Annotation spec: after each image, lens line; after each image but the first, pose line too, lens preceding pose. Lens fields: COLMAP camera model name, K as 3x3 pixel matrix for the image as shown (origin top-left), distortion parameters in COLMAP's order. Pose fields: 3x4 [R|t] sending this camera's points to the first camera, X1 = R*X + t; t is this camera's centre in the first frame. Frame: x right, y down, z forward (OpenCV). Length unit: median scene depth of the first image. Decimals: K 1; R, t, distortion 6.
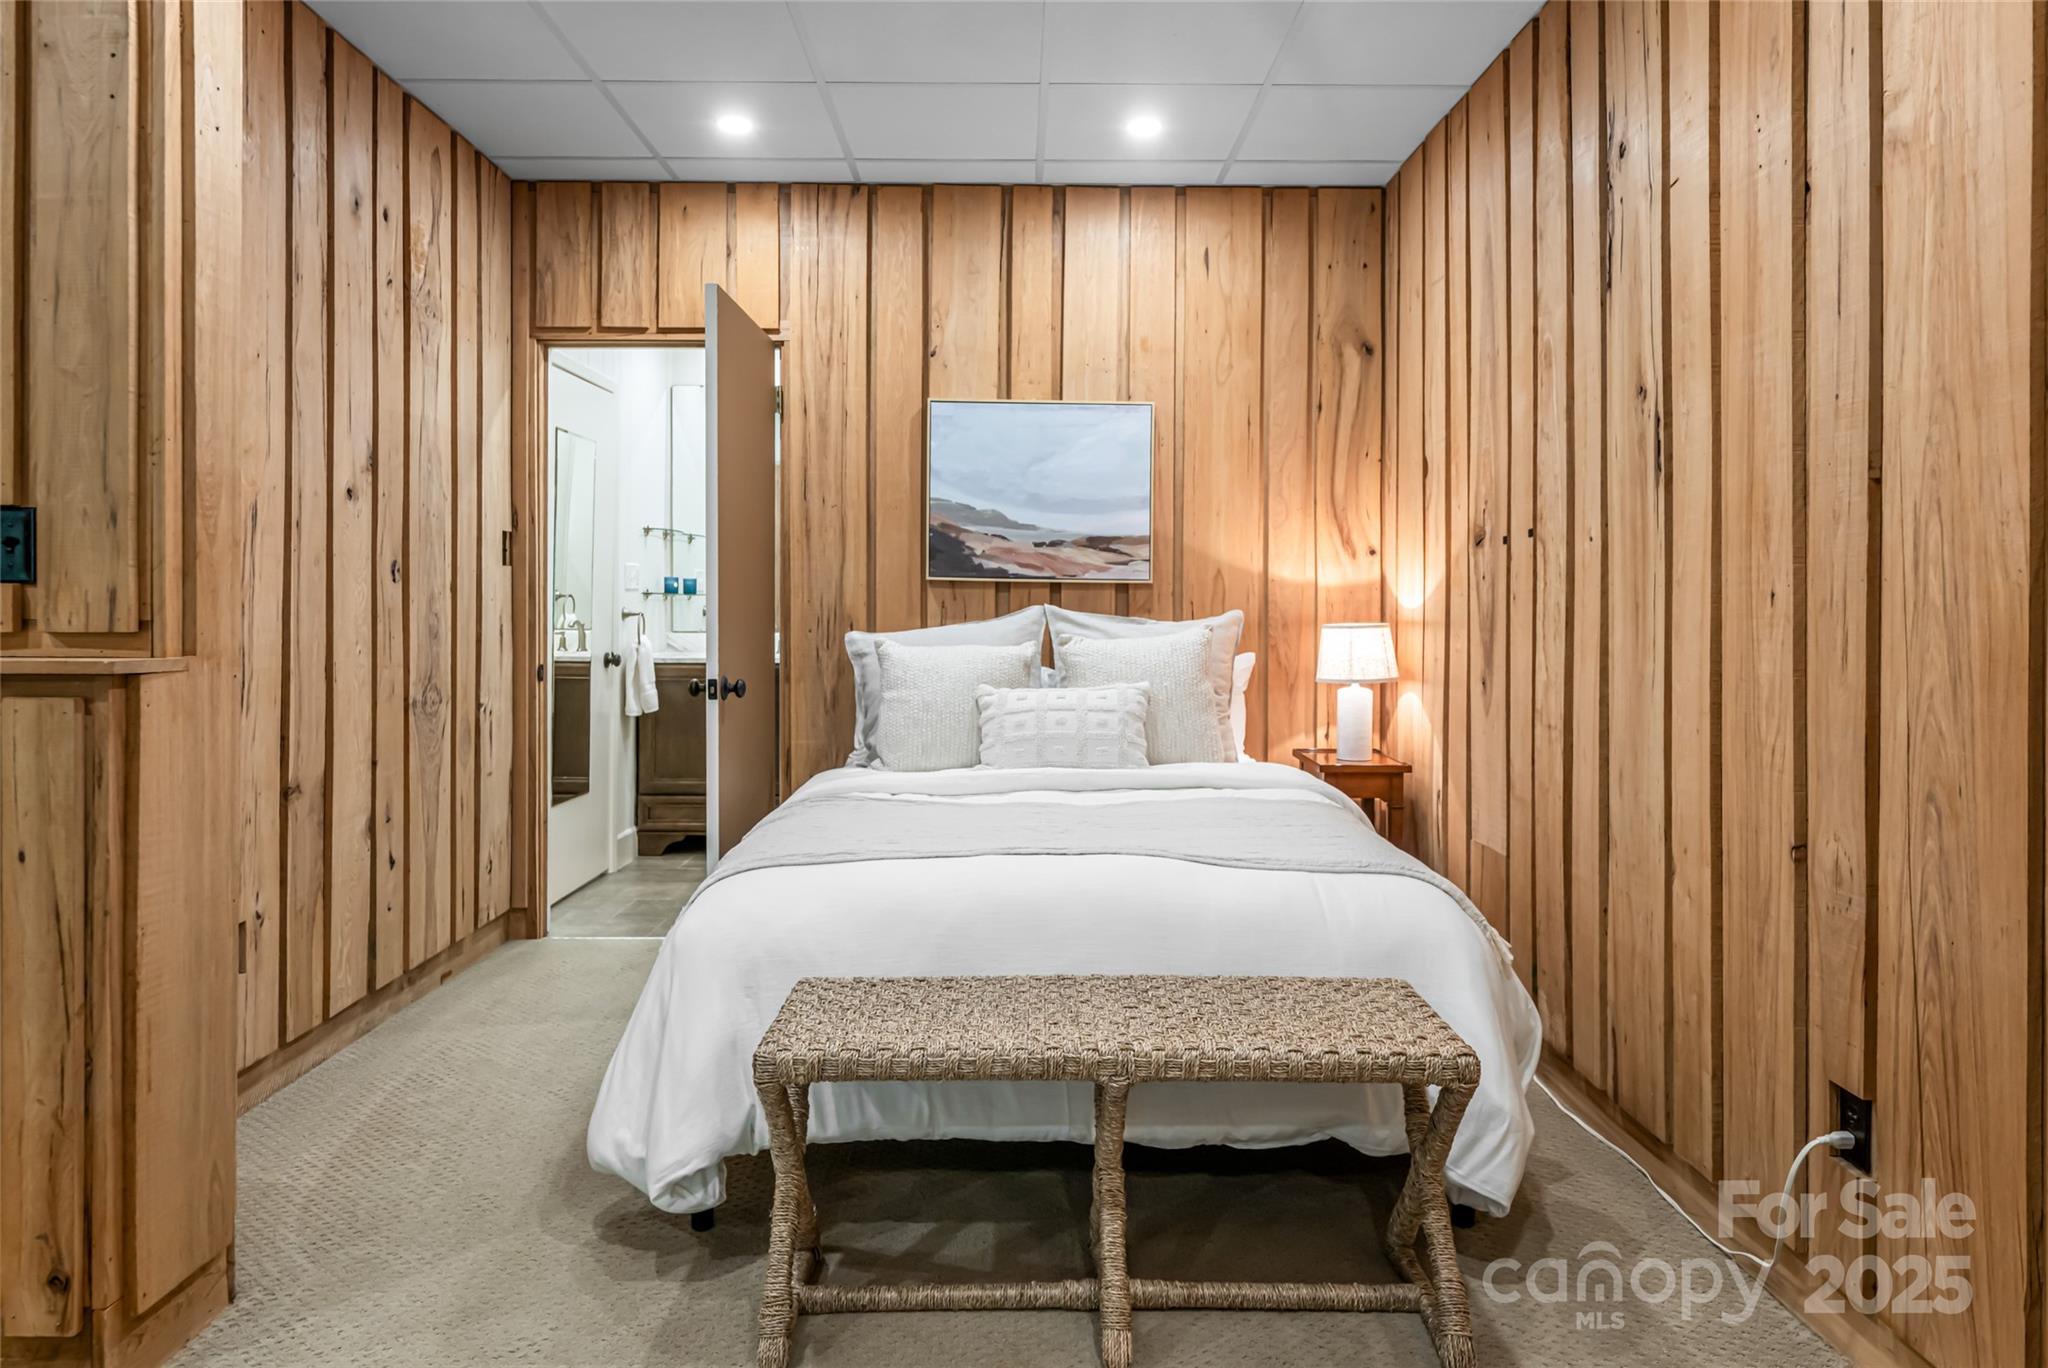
lens RADIAL K [[1273.4, 0, 1025.1], [0, 1273.4, 600.7], [0, 0, 1]] dist [-0.001638, 0.000791]
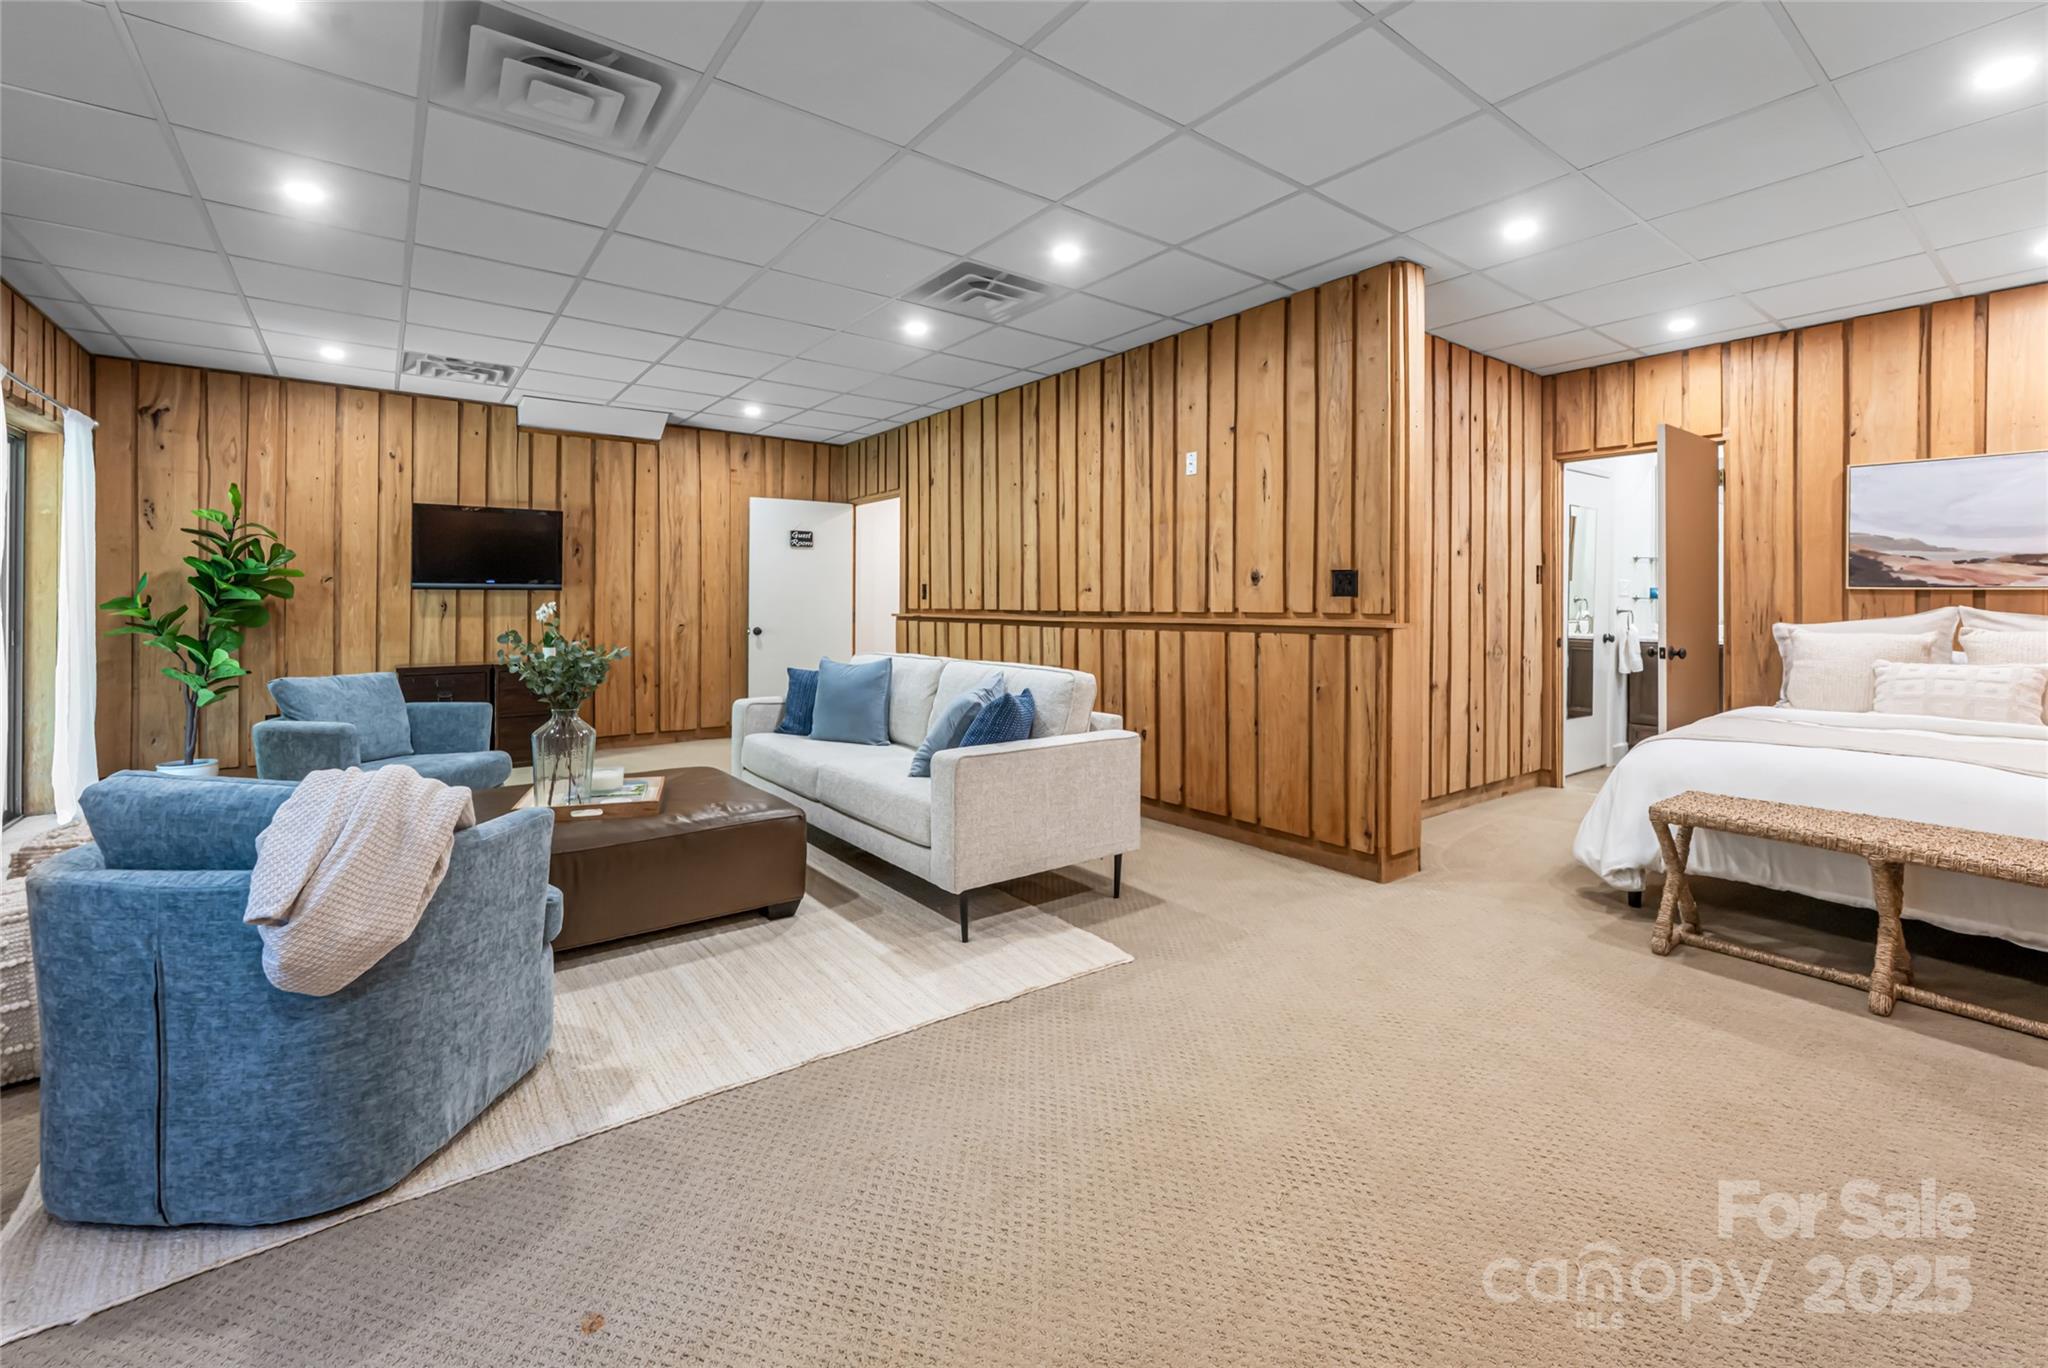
lens RADIAL K [[861.0, 0, 1027.2], [0, 861.0, 600.9], [0, 0, 1]] dist [0.000034, 0.000549]
pose [[0.595626, -0.000089, -0.803262, 0.158358], [-0.001371, 0.999998, -0.001127, -0.000215], [0.803261, 0.001773, 0.595625, -0.350700]]
